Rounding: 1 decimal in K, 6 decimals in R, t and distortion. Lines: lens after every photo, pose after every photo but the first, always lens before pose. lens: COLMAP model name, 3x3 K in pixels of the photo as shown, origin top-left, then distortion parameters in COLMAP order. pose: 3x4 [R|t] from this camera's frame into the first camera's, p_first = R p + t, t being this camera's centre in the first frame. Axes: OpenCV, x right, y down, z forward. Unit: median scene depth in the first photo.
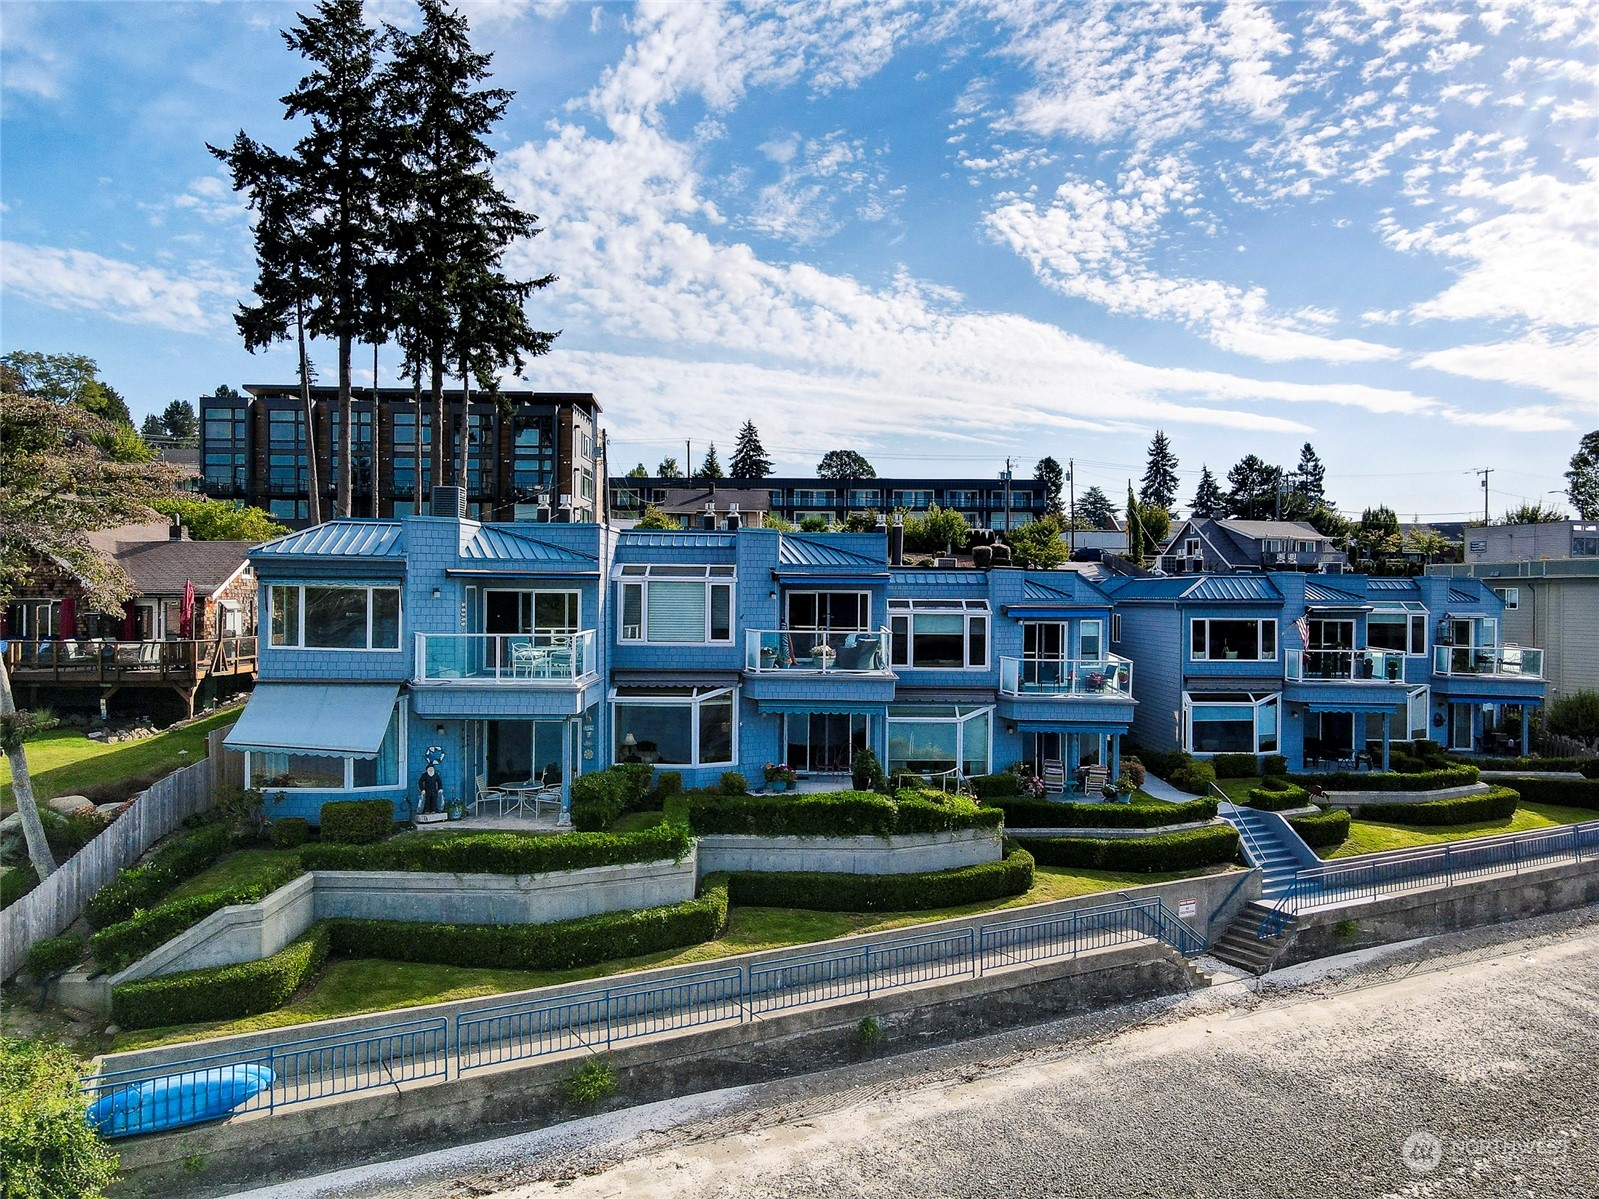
lens RADIAL K [[1179.8, 0, 799.5], [0, 1179.8, 599.5], [0, 0, 1]] dist [0.008313, 0.006534]
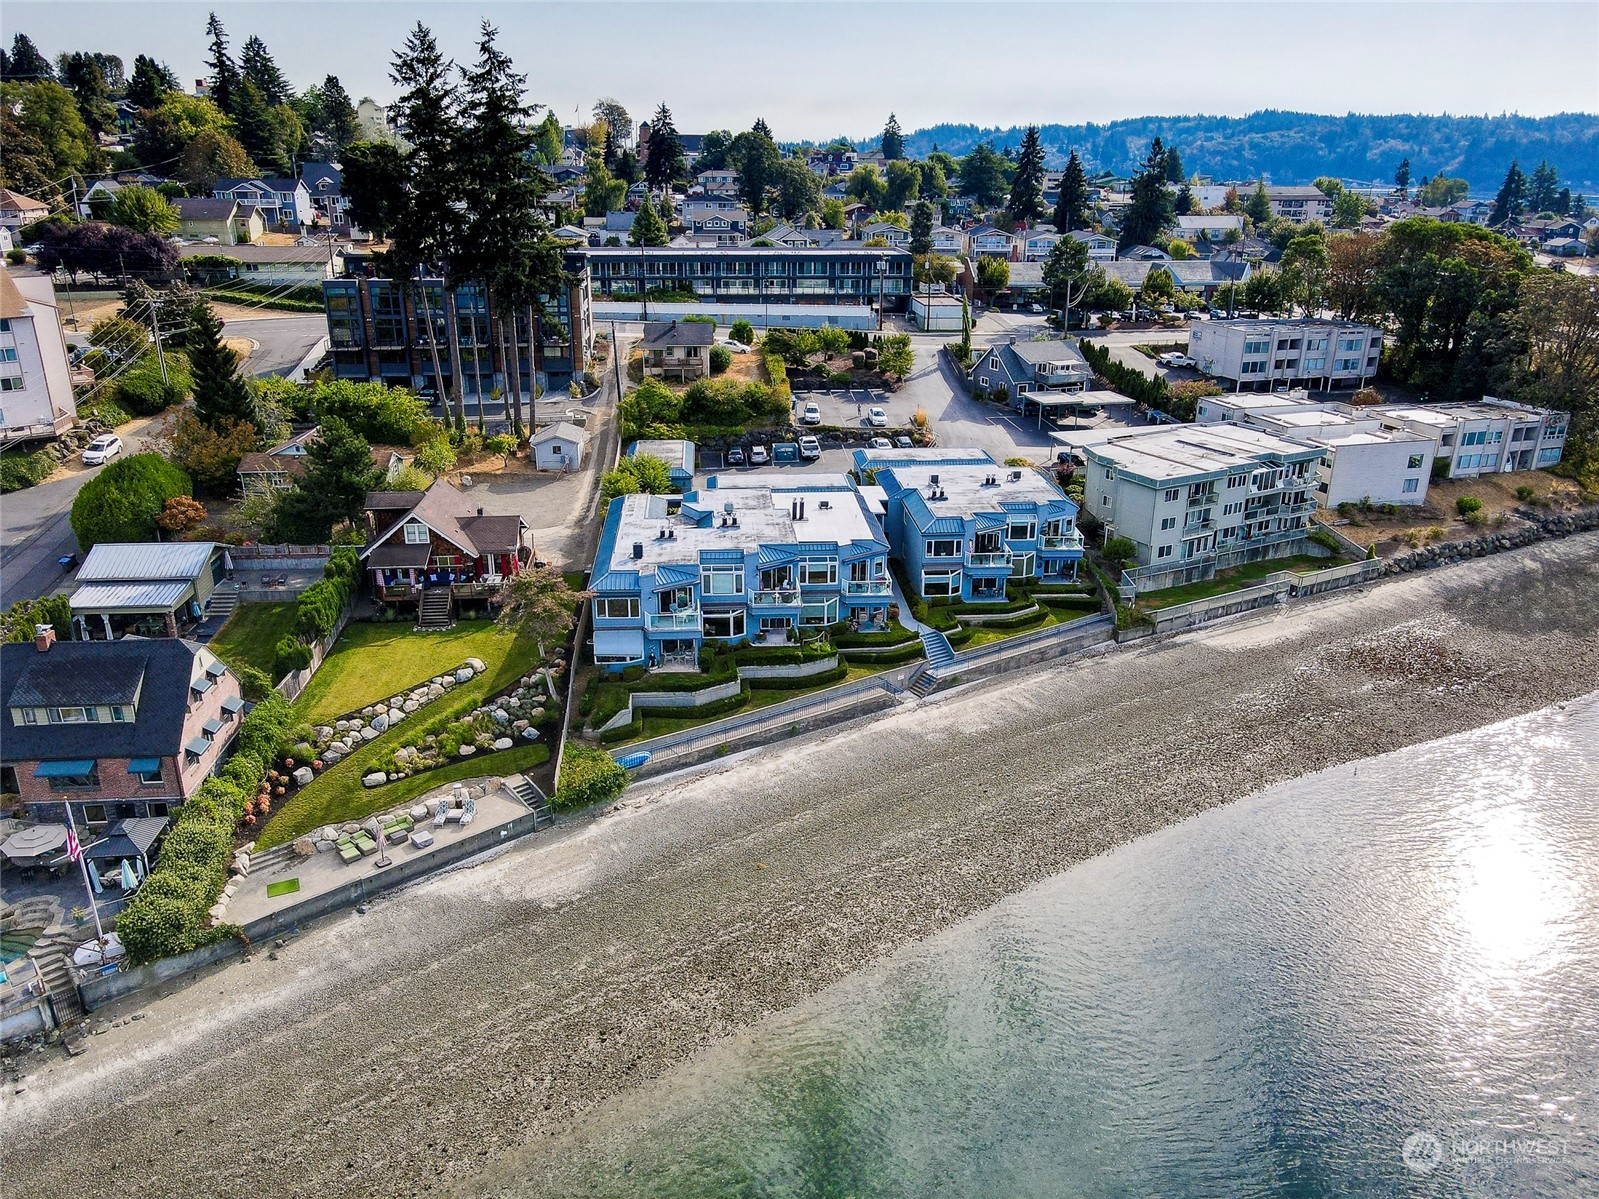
lens RADIAL K [[1179.8, 0, 799.5], [0, 1179.8, 599.5], [0, 0, 1]] dist [0.008313, 0.006534]
pose [[0.996560, -0.030374, 0.077108, -0.140574], [0.001816, 0.938196, 0.346101, -0.920415], [-0.082855, -0.344770, 0.935023, -1.629798]]
